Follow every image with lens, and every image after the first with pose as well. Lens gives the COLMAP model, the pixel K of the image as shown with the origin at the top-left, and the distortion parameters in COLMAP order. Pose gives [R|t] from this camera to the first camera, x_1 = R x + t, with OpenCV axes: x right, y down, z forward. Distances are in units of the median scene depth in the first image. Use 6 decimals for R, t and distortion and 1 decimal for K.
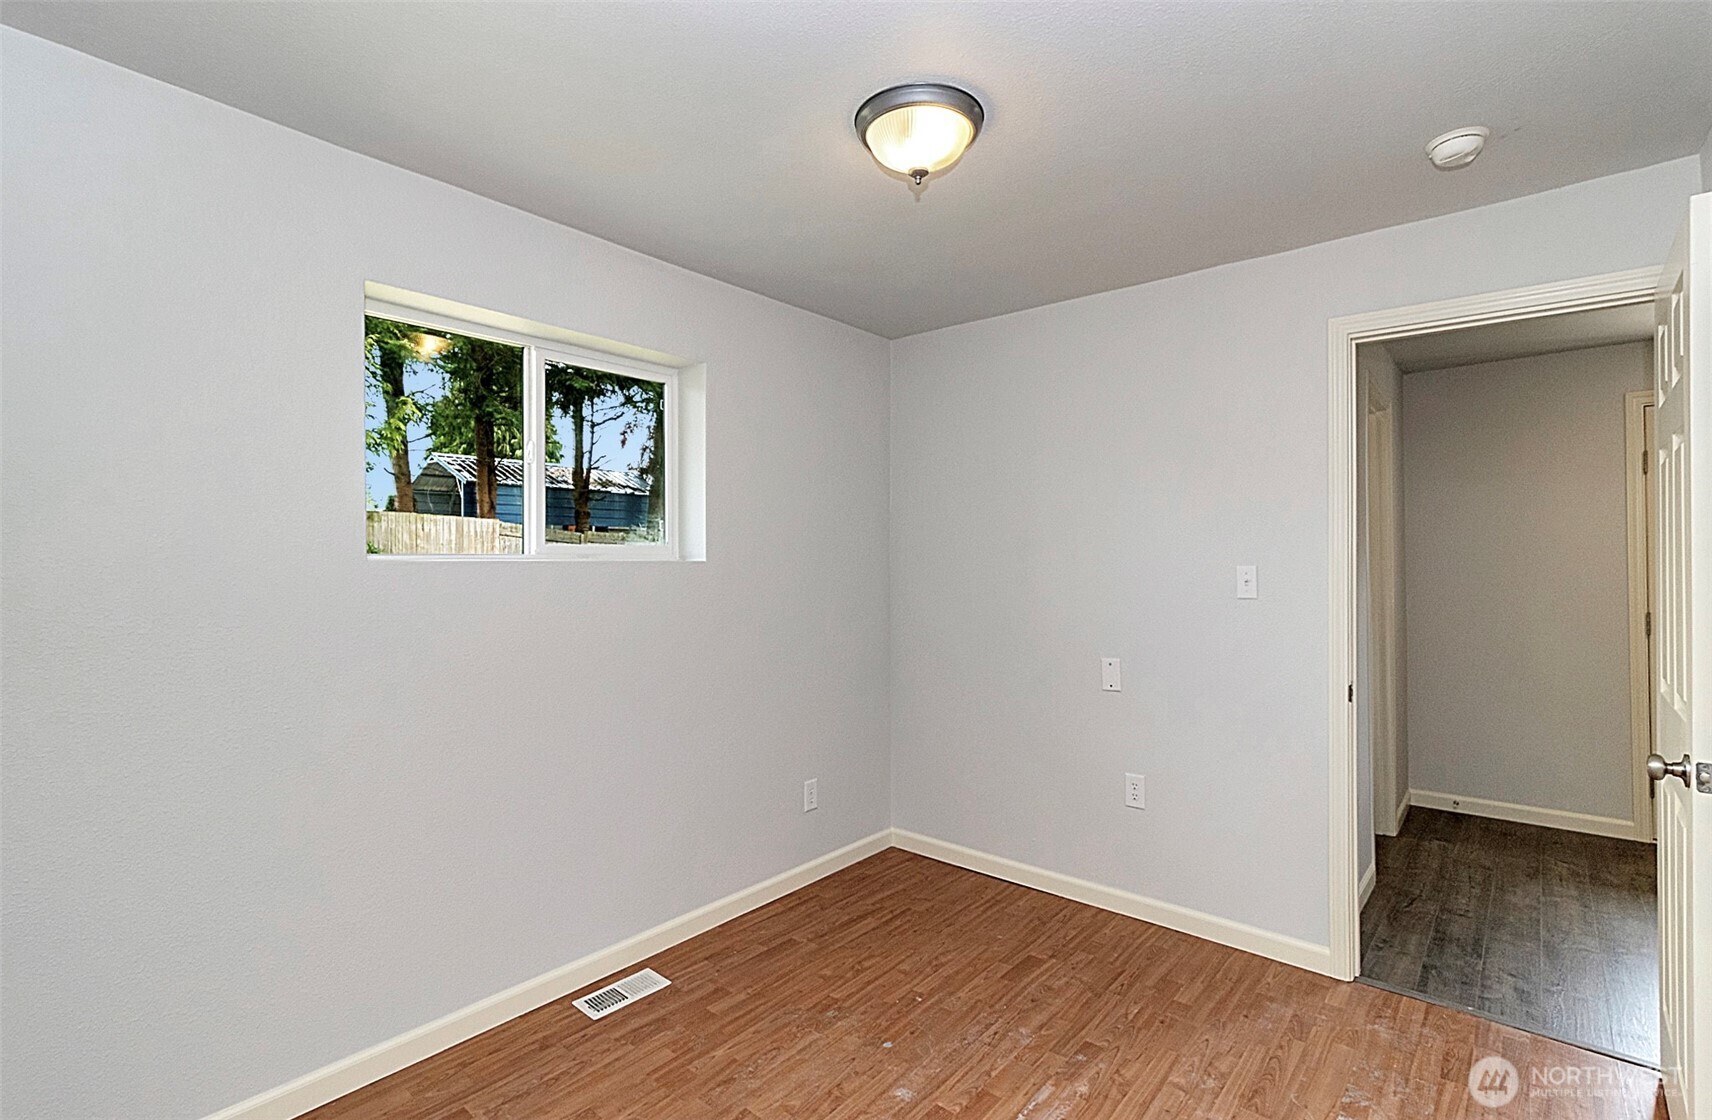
lens RADIAL K [[783.3, 0, 853.1], [0, 783.3, 560.6], [0, 0, 1]] dist [0.005977, 0.000231]
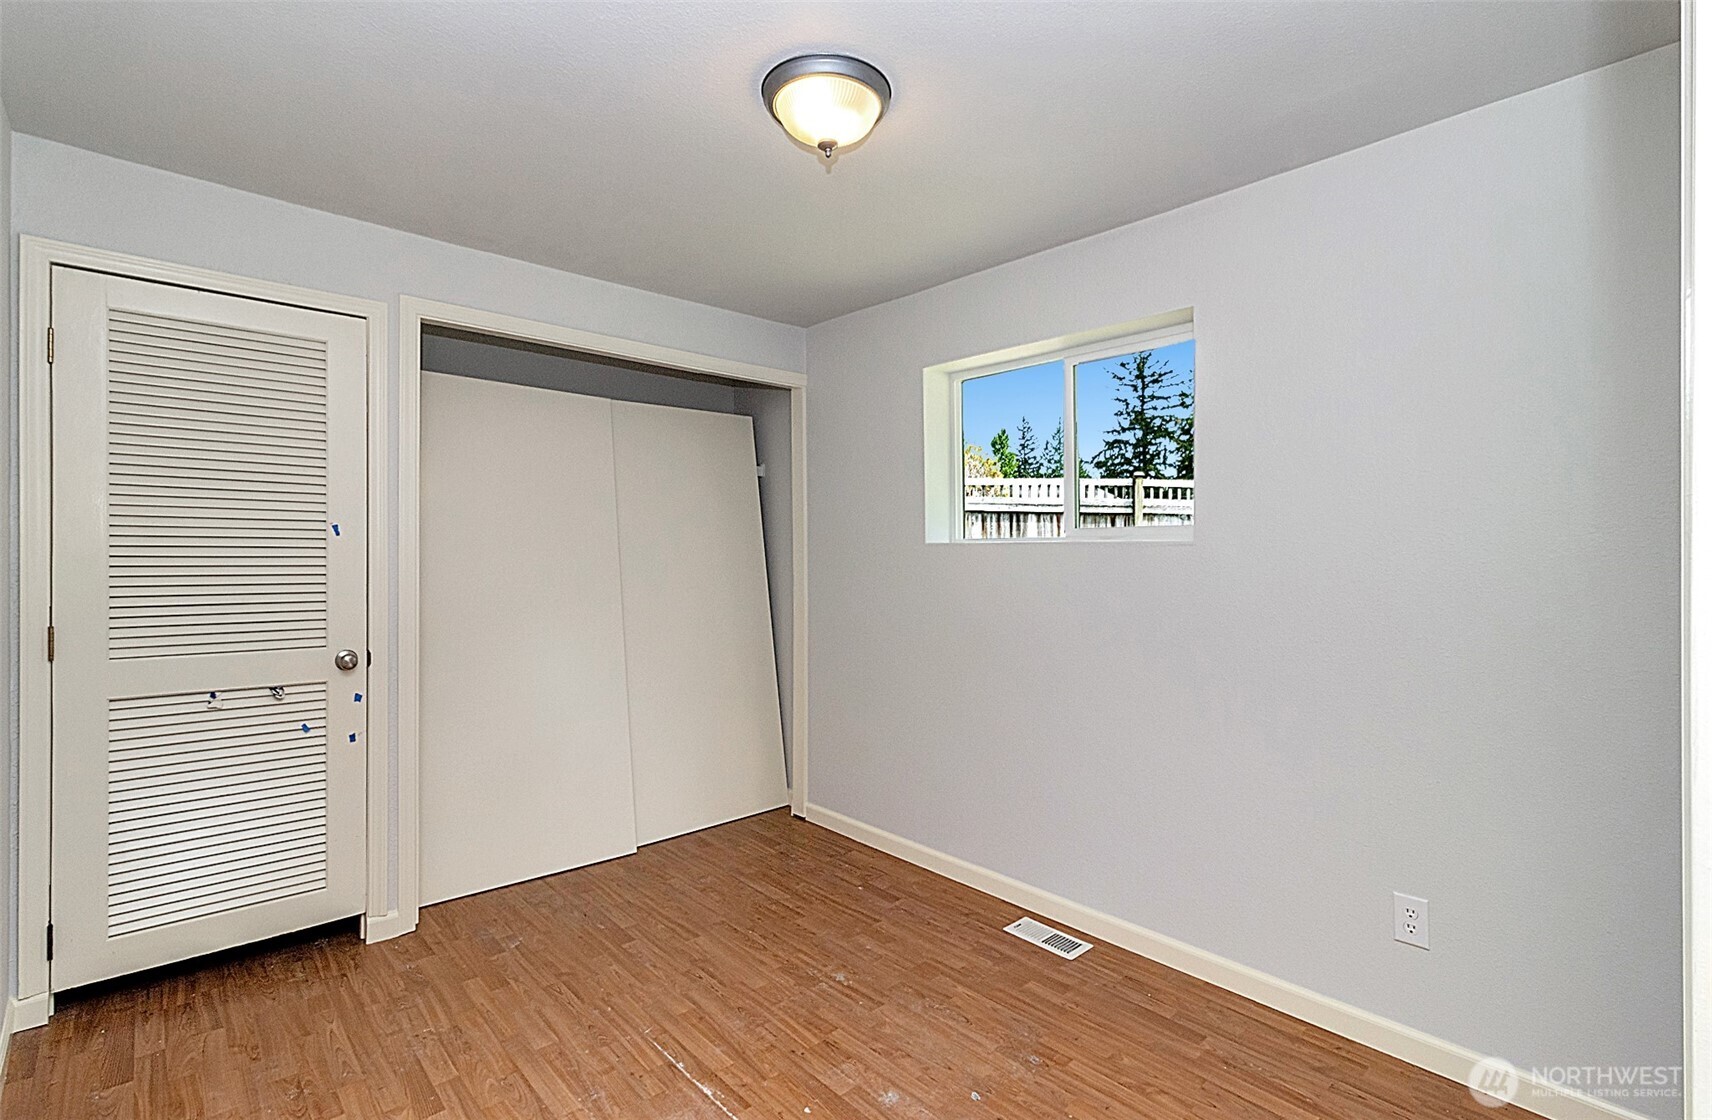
lens RADIAL K [[783.3, 0, 857.1], [0, 783.3, 556.3], [0, 0, 1]] dist [0.005977, 0.000231]
pose [[-0.118316, 0.006174, -0.992957, 0.893349], [0.002965, 0.999978, 0.005865, 0.015226], [0.992972, -0.002250, -0.118331, 0.949372]]
